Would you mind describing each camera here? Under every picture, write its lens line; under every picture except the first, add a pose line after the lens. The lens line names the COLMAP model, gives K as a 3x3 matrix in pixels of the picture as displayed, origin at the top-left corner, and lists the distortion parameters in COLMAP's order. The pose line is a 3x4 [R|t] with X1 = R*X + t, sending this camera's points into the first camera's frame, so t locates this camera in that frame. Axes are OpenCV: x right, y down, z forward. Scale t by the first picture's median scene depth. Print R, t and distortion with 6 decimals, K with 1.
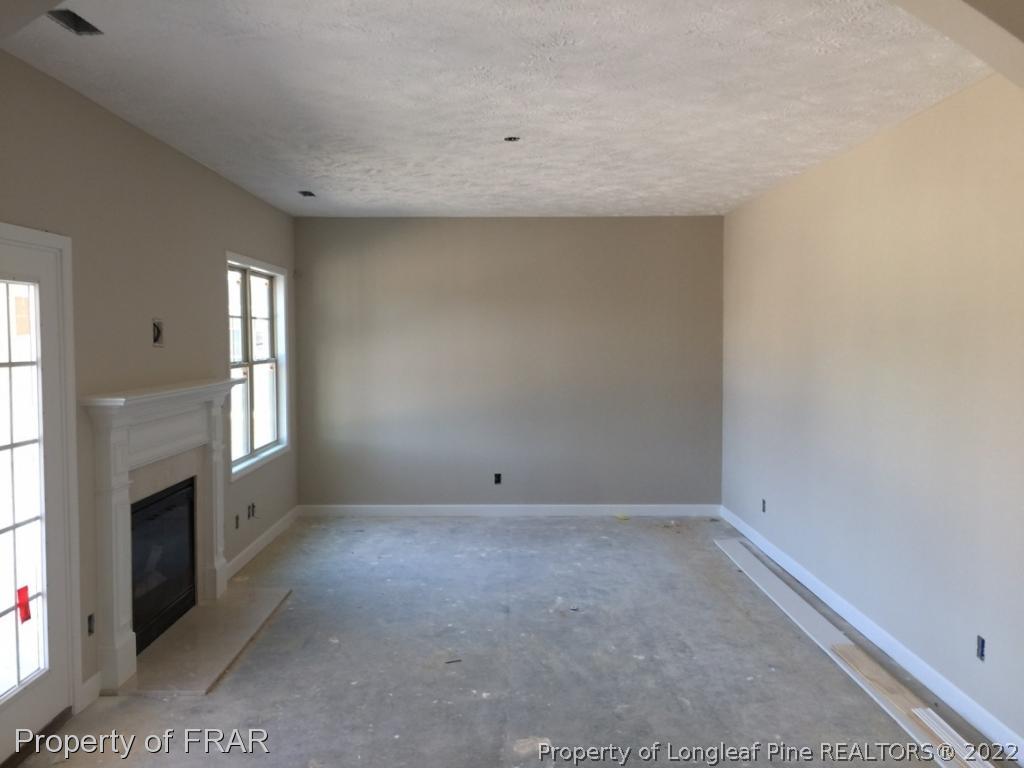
lens RADIAL K [[846.9, 0, 525.6], [0, 846.9, 380.8], [0, 0, 1]] dist [0.087538, -0.116064]
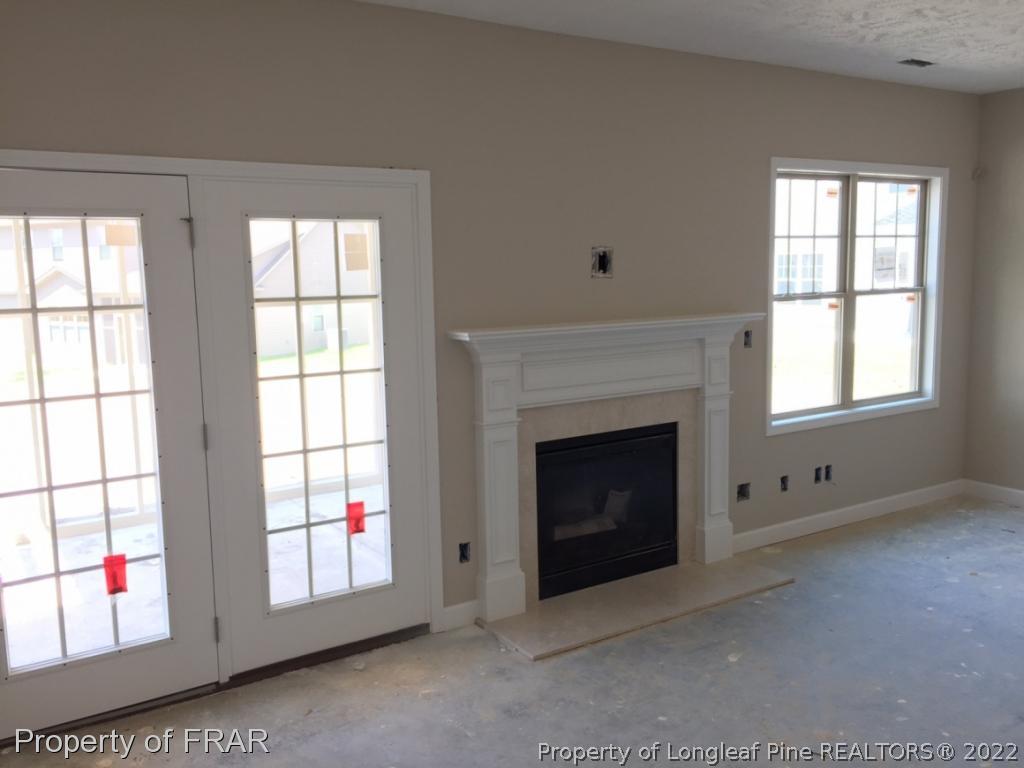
lens RADIAL K [[863.0, 0, 512.0], [0, 863.0, 384.0], [0, 0, 1]] dist [0.059685, -0.117306]
pose [[0.515774, 0.090335, -0.851949, 0.334507], [-0.016276, 0.995279, 0.095680, -0.013860], [0.856570, -0.035483, 0.514810, 0.459657]]
